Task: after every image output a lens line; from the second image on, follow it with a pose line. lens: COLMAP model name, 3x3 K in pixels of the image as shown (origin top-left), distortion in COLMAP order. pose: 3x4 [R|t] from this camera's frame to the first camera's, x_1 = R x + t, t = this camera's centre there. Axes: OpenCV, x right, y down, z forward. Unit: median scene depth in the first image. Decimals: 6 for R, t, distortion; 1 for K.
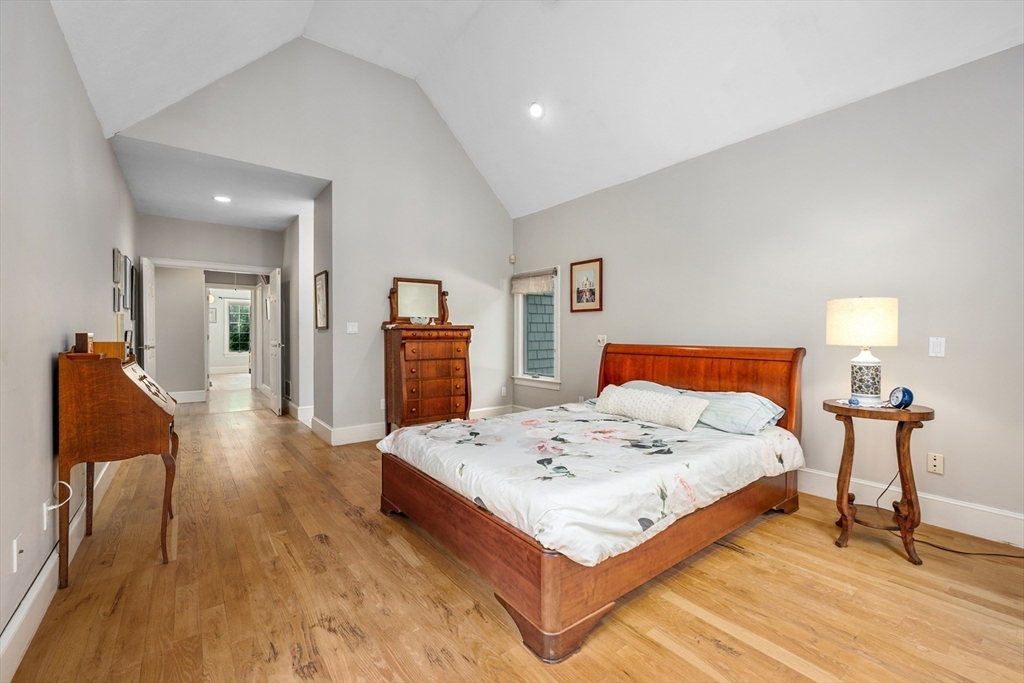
lens RADIAL K [[430.2, 0, 515.0], [0, 430.2, 334.9], [0, 0, 1]] dist [-0.001164, -0.000185]
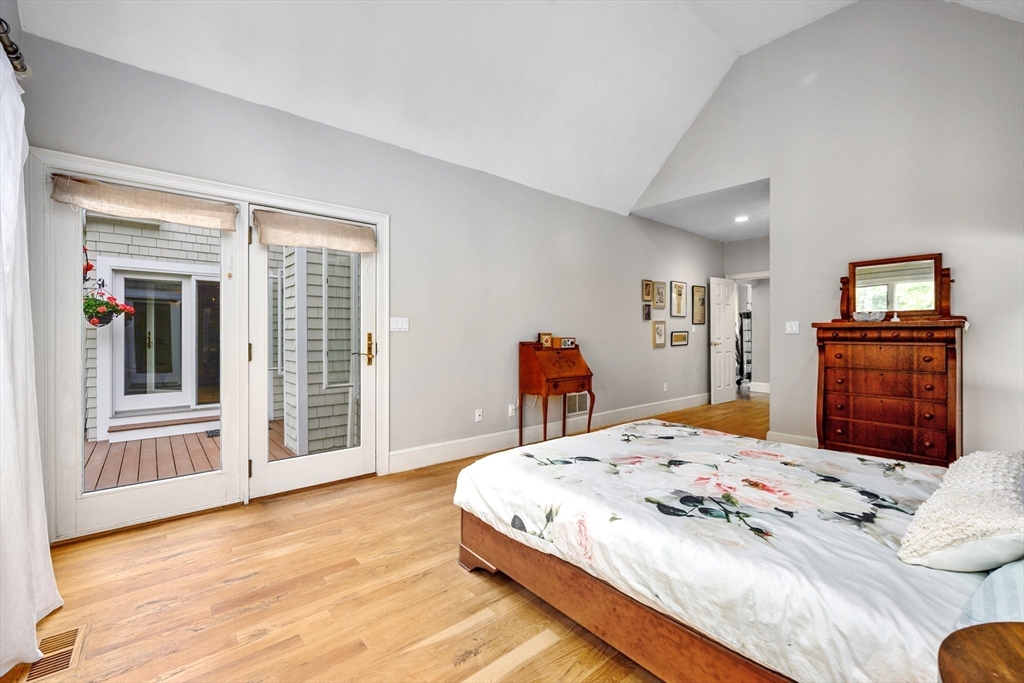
lens RADIAL K [[430.2, 0, 515.0], [0, 430.2, 334.9], [0, 0, 1]] dist [-0.001164, -0.000185]
pose [[0.042795, 0.001190, -0.999083, 1.027849], [-0.003837, 0.999992, 0.001027, 0.000705], [0.999077, 0.003789, 0.042799, 0.750711]]
